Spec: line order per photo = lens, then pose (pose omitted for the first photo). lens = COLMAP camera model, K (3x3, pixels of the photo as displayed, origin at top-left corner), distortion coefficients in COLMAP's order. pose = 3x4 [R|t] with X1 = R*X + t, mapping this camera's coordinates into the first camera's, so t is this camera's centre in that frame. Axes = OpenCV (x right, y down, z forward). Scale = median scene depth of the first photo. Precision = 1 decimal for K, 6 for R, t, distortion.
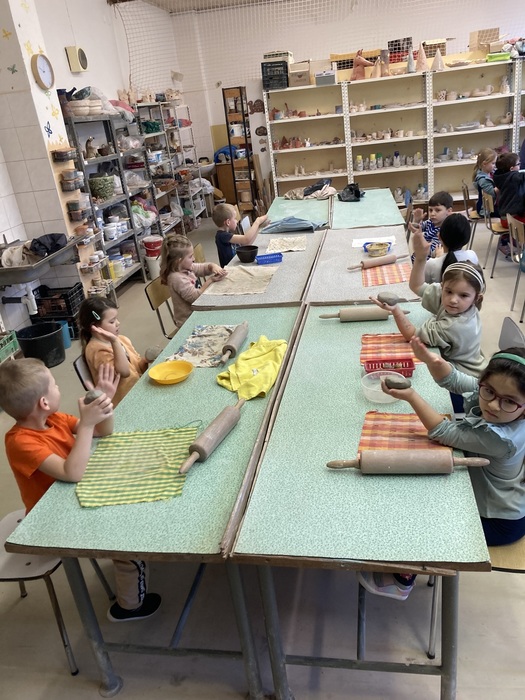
lens RADIAL K [[569.8, 0, 270.9], [0, 569.8, 345.6], [0, 0, 1]] dist [0.032993, -0.047233]
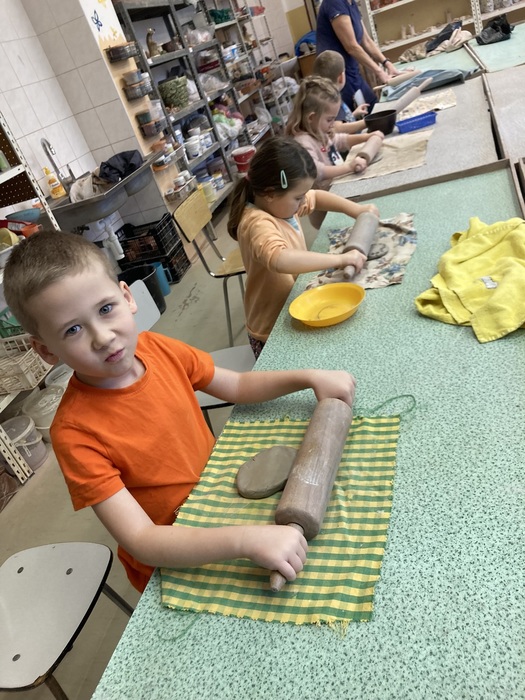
lens RADIAL K [[569.8, 0, 270.9], [0, 569.8, 345.6], [0, 0, 1]] dist [0.032993, -0.047233]
pose [[0.974545, -0.124300, -0.186577, -0.056573], [0.146821, 0.982786, 0.112143, 0.006292], [0.169425, -0.136682, 0.976019, 0.186855]]
